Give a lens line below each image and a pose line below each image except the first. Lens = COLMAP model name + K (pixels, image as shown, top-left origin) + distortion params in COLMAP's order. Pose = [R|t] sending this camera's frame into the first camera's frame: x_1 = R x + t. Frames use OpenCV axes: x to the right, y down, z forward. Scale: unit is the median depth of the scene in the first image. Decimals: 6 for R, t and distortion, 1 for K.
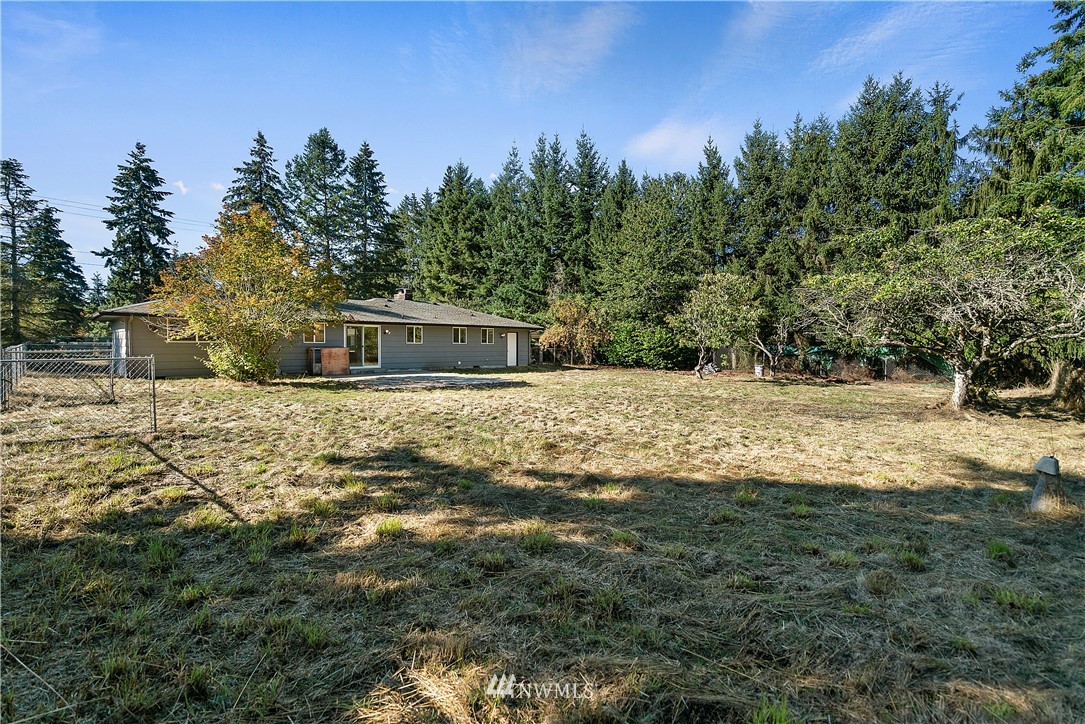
lens RADIAL K [[509.7, 0, 543.8], [0, 509.7, 338.1], [0, 0, 1]] dist [-0.002474, 0.000175]
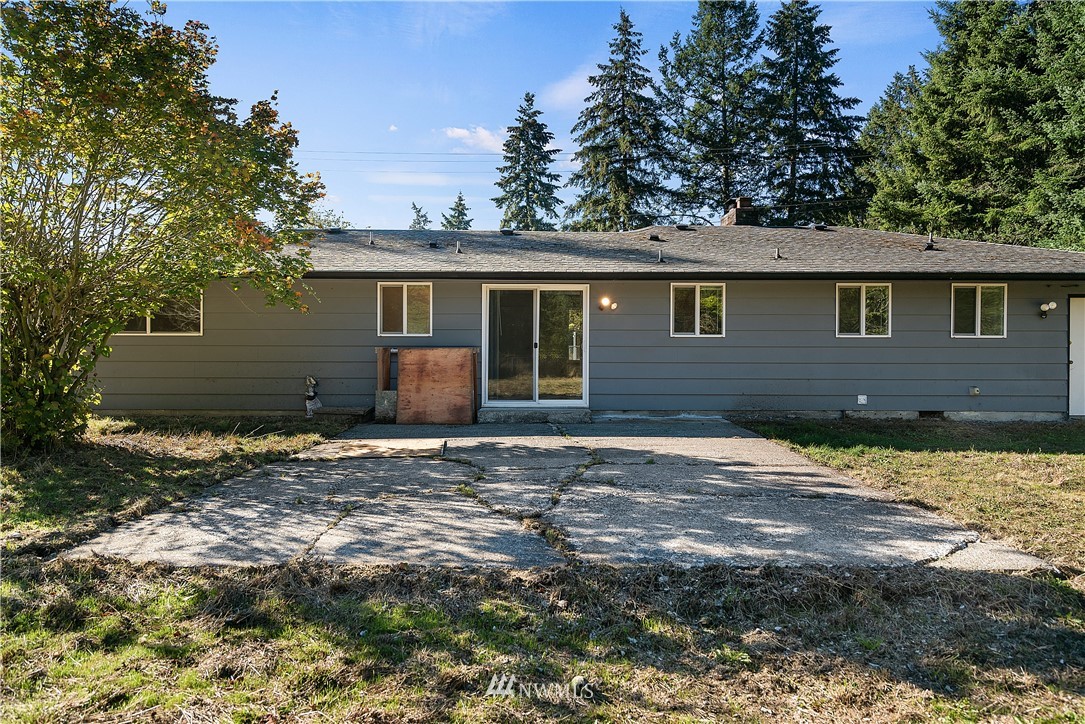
lens RADIAL K [[717.3, 0, 542.6], [0, 717.3, 357.4], [0, 0, 1]] dist [0.007401, 0.002305]
pose [[0.711121, 0.004472, -0.703055, 0.000891], [0.009895, 0.999817, 0.016368, 0.007138], [0.703000, -0.018596, 0.710947, 0.280361]]
